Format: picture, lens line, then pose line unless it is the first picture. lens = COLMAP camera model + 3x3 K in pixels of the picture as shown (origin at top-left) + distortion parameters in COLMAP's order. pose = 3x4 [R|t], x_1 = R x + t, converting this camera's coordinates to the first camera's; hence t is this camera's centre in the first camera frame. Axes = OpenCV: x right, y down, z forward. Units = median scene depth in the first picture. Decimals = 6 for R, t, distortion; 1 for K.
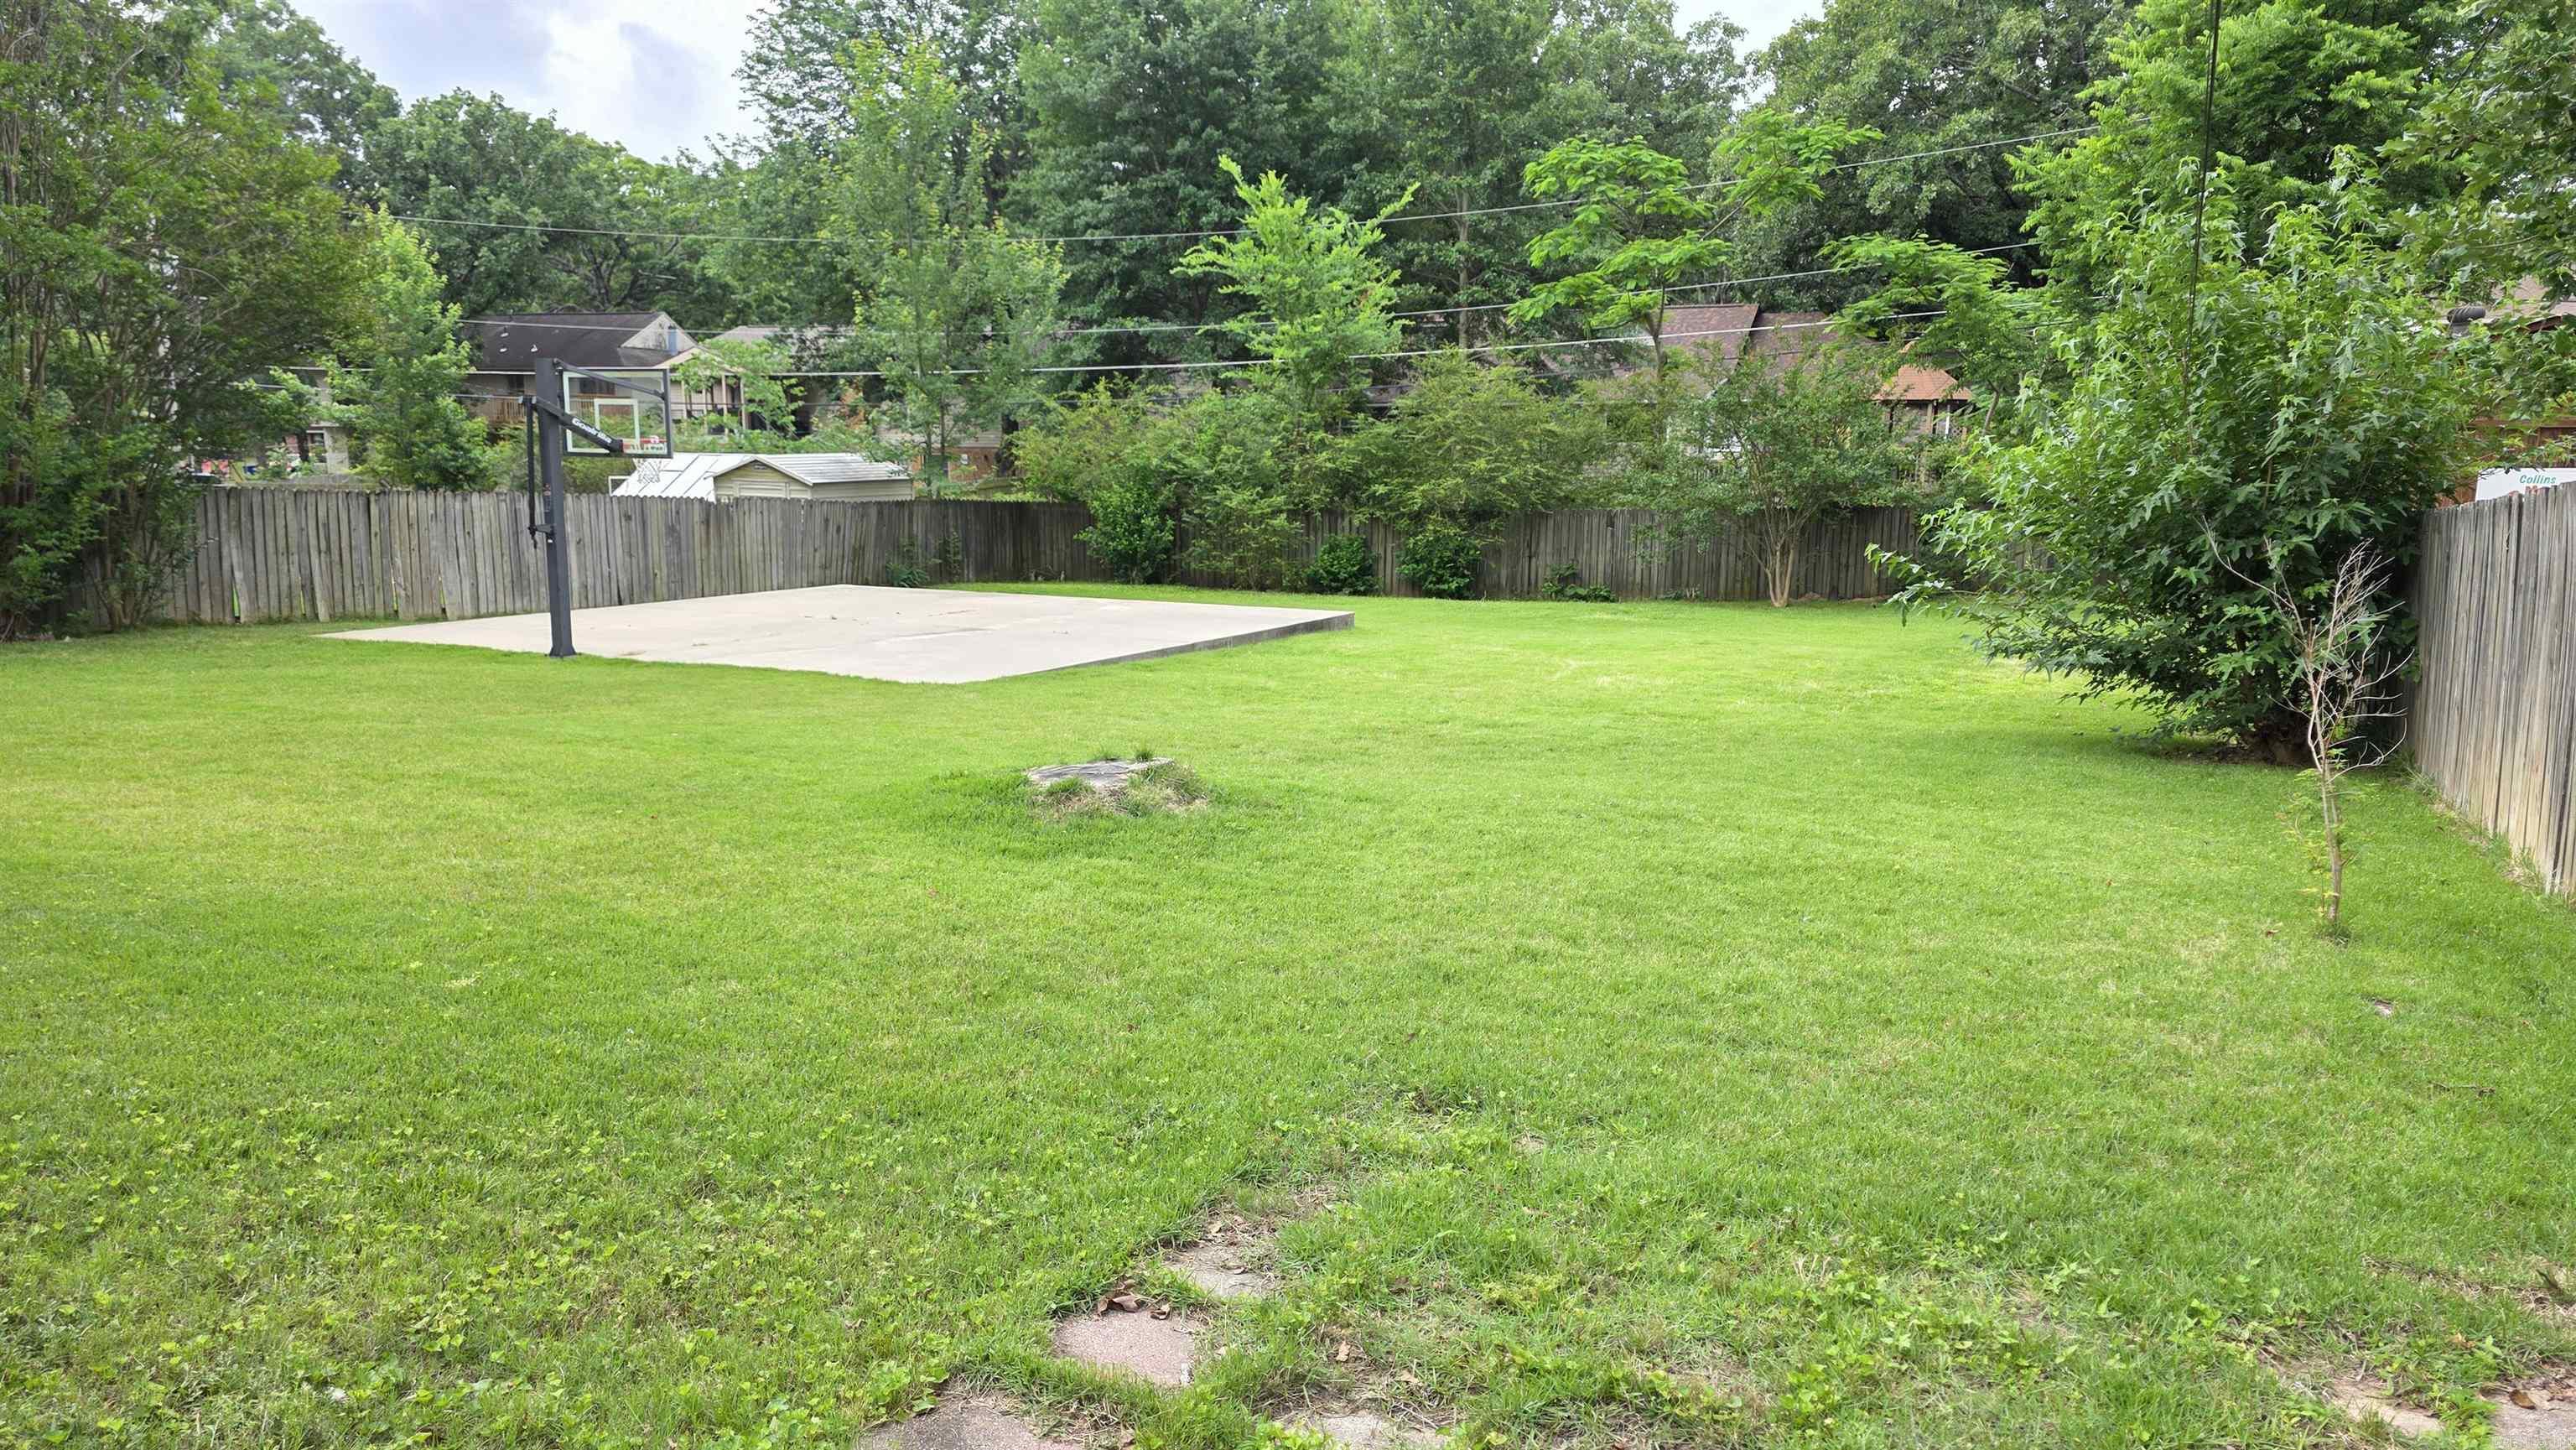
lens RADIAL K [[1732.8, 0, 1287.7], [0, 1732.8, 767.3], [0, 0, 1]] dist [0.068697, -0.061617]
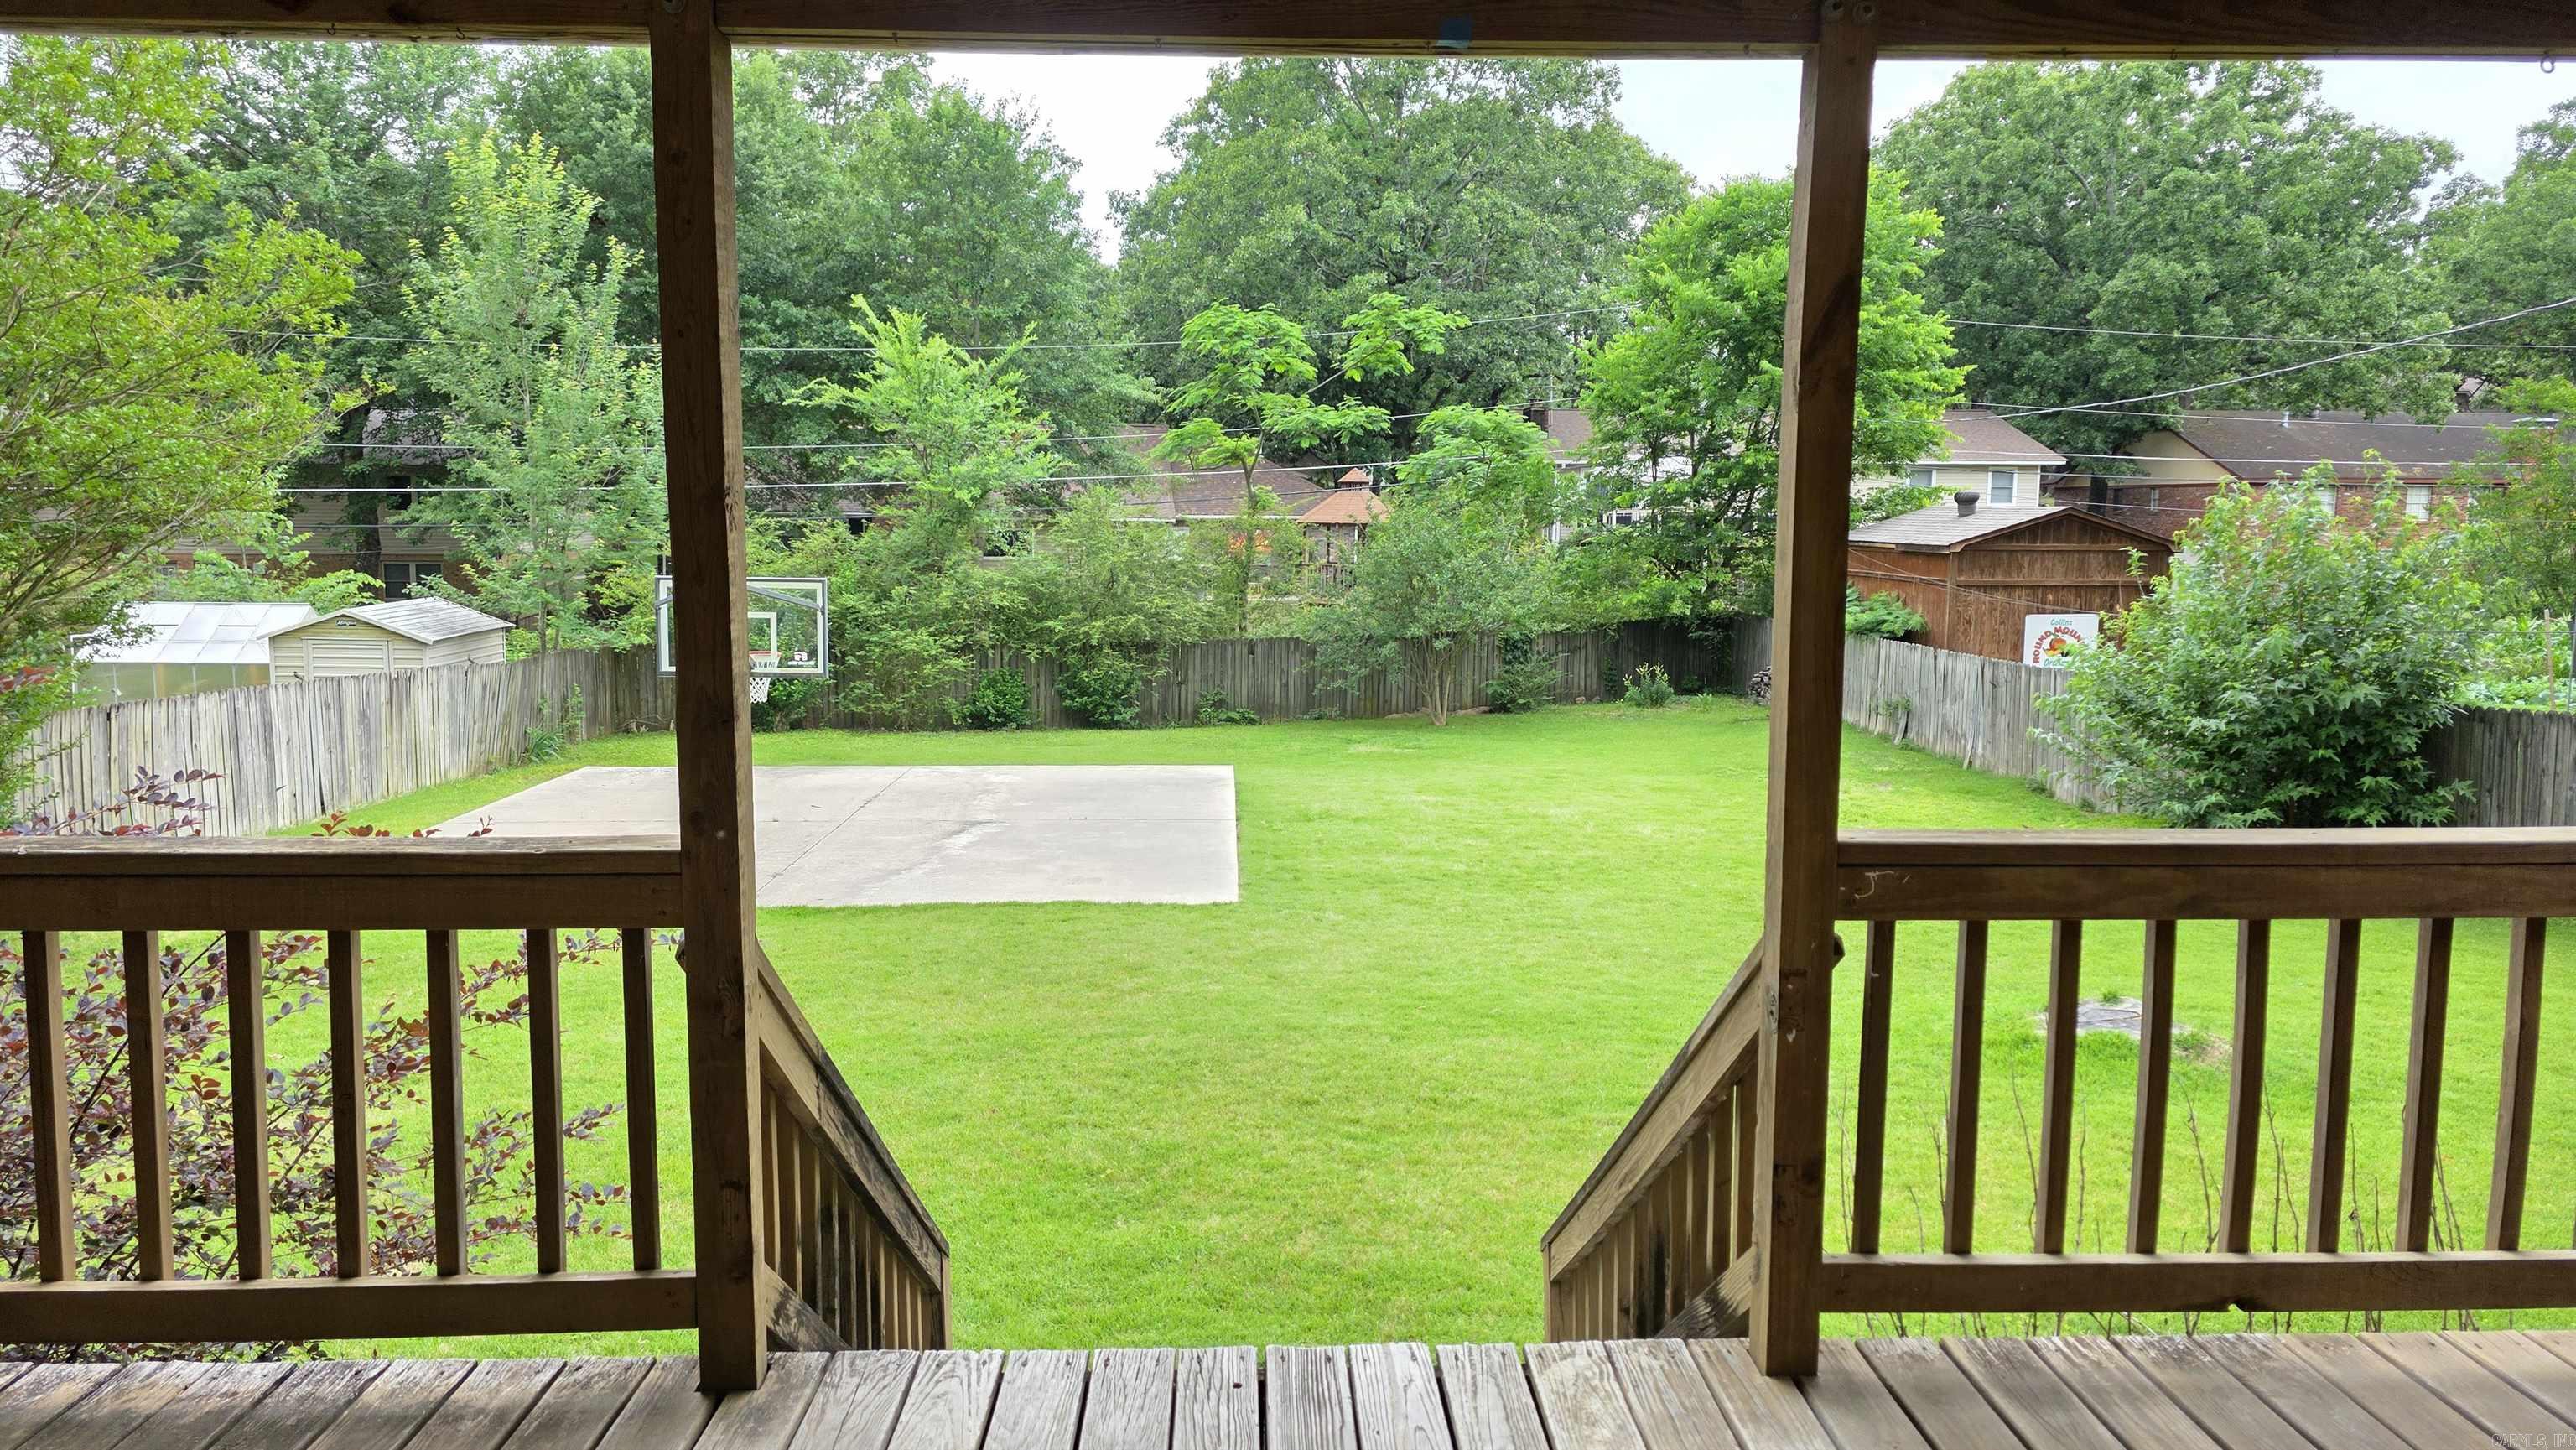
lens RADIAL K [[1732.8, 0, 1280.3], [0, 1732.8, 722.6], [0, 0, 1]] dist [0.068697, -0.061617]
pose [[0.879183, -0.056147, 0.473164, -0.309948], [0.084667, 0.995639, -0.039174, -0.053399], [-0.468901, 0.074502, 0.880103, 0.054253]]
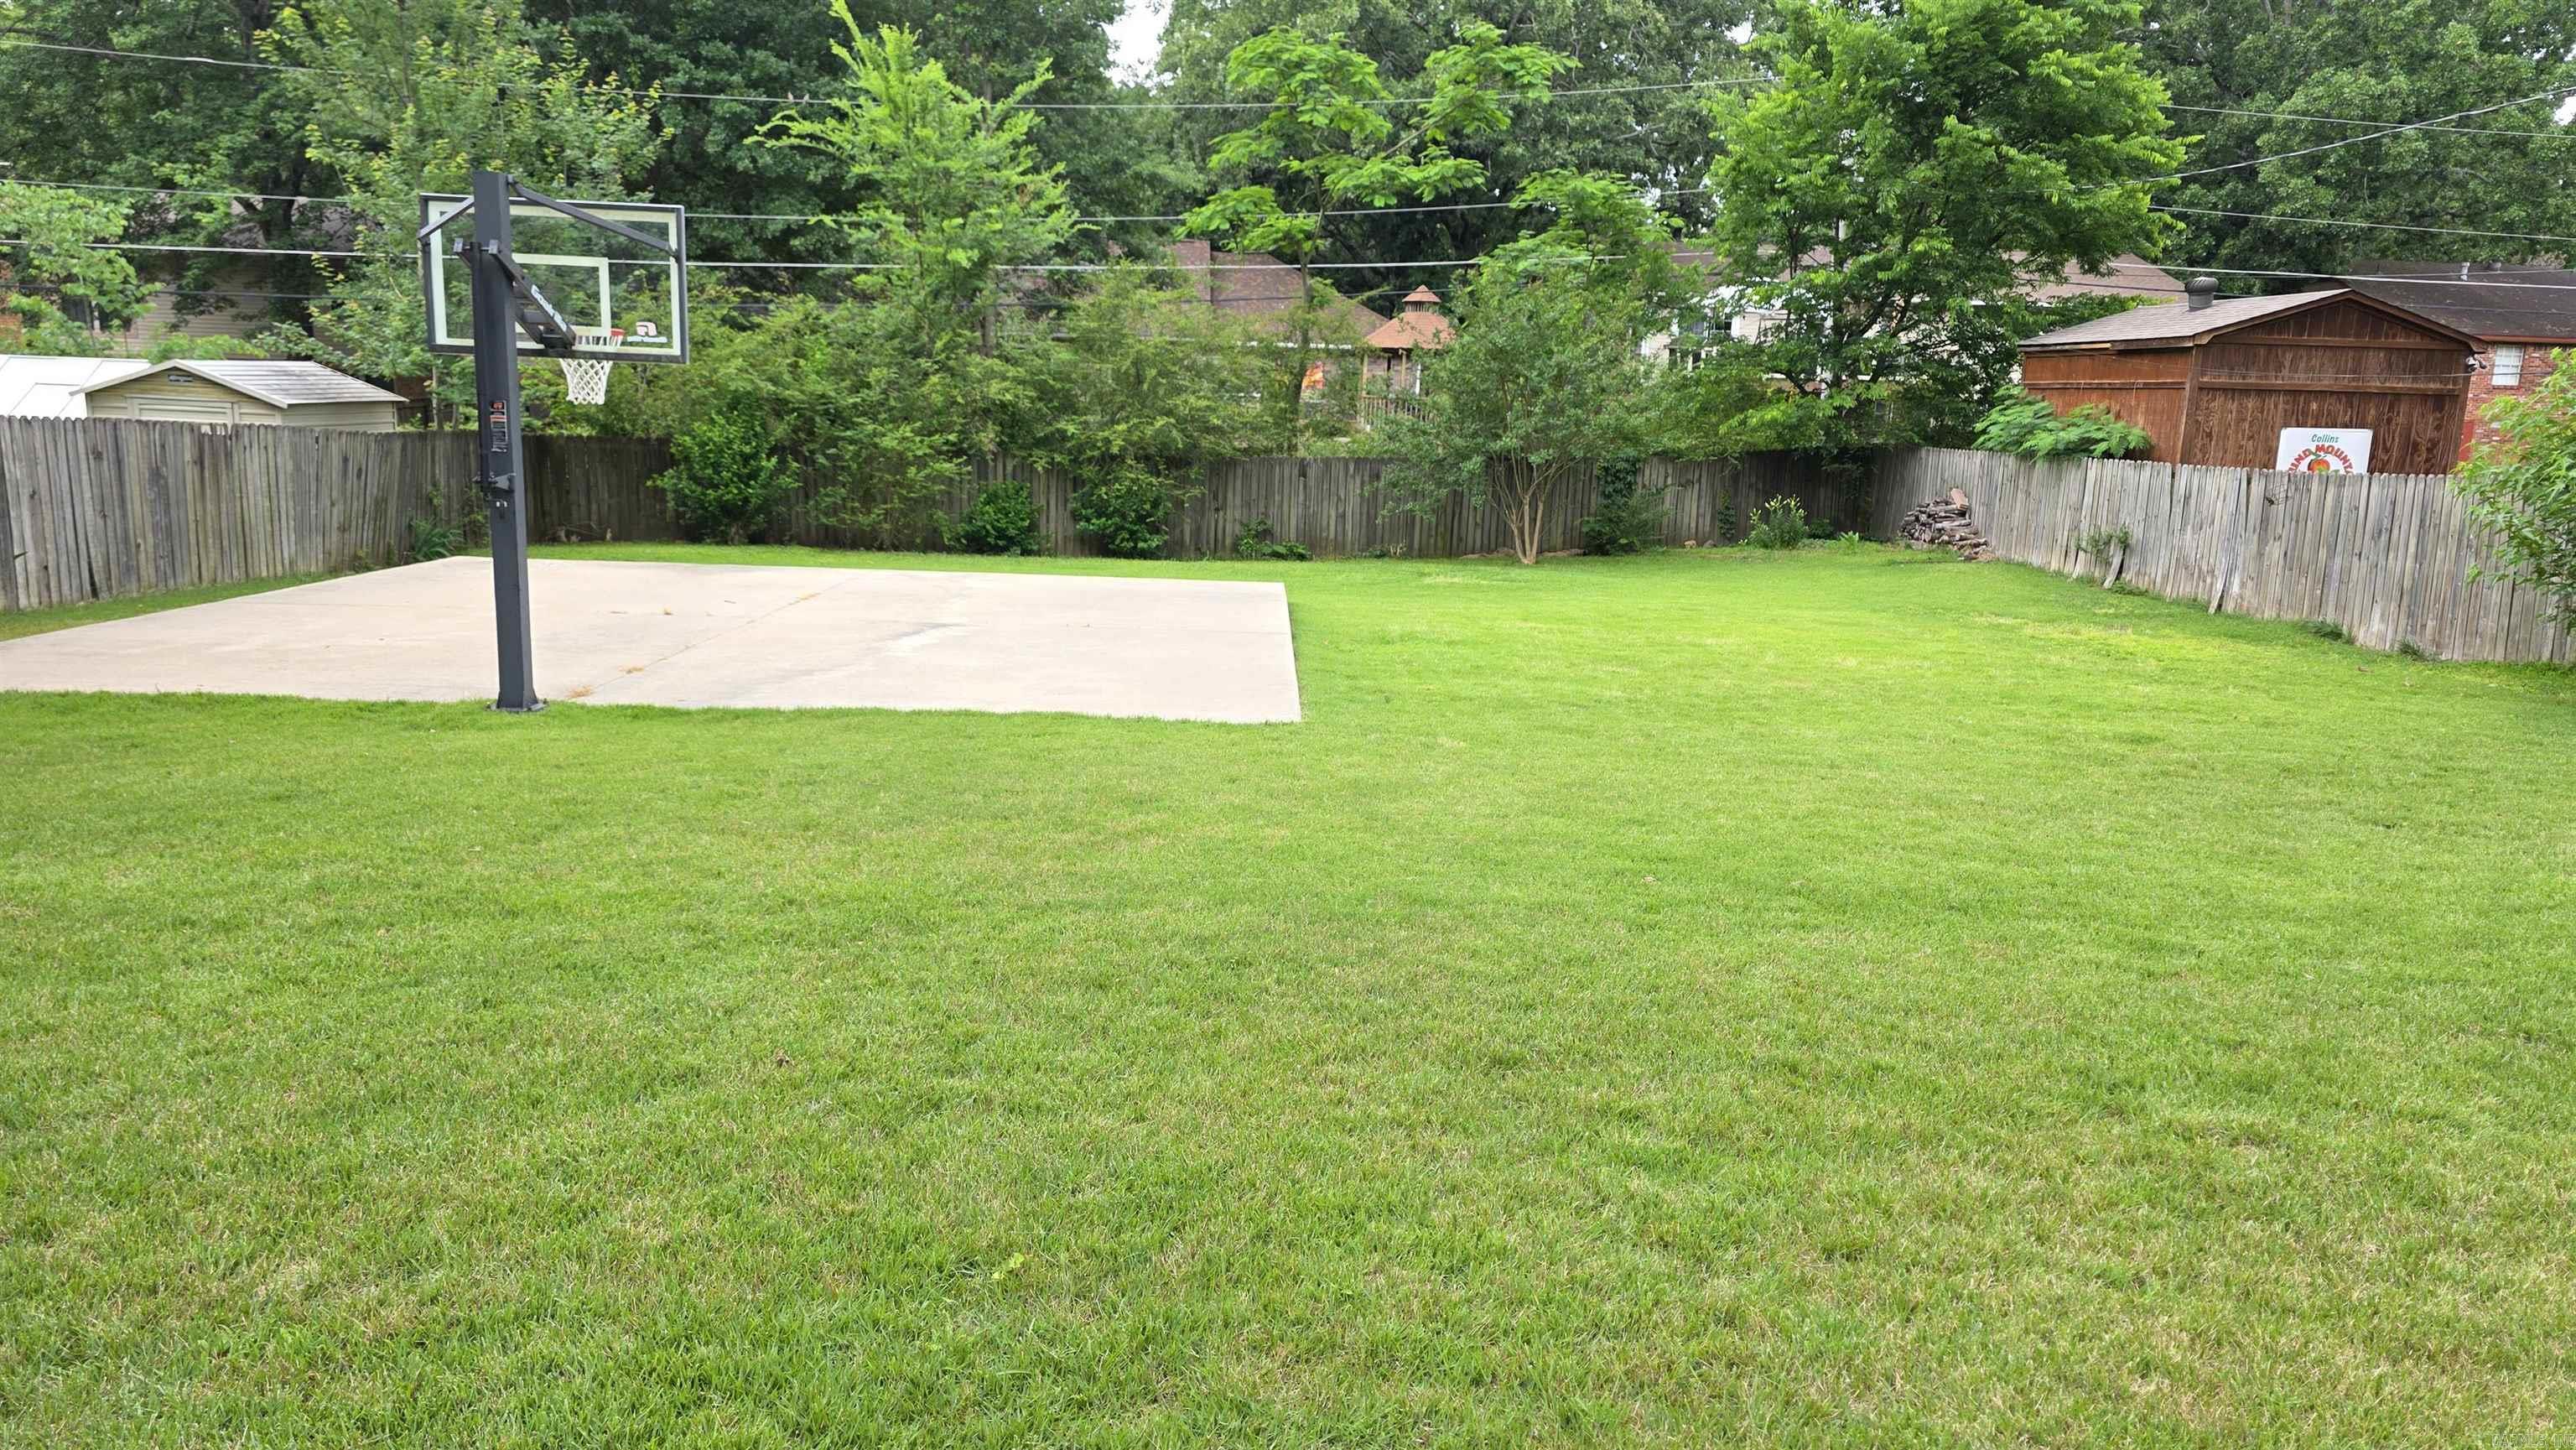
lens RADIAL K [[1732.8, 0, 1290.2], [0, 1732.8, 761.5], [0, 0, 1]] dist [0.068697, -0.061617]
pose [[0.886809, -0.071056, 0.456641, -0.244160], [0.057680, 0.997401, 0.043185, -0.030188], [-0.458522, -0.011958, 0.888603, 0.203411]]
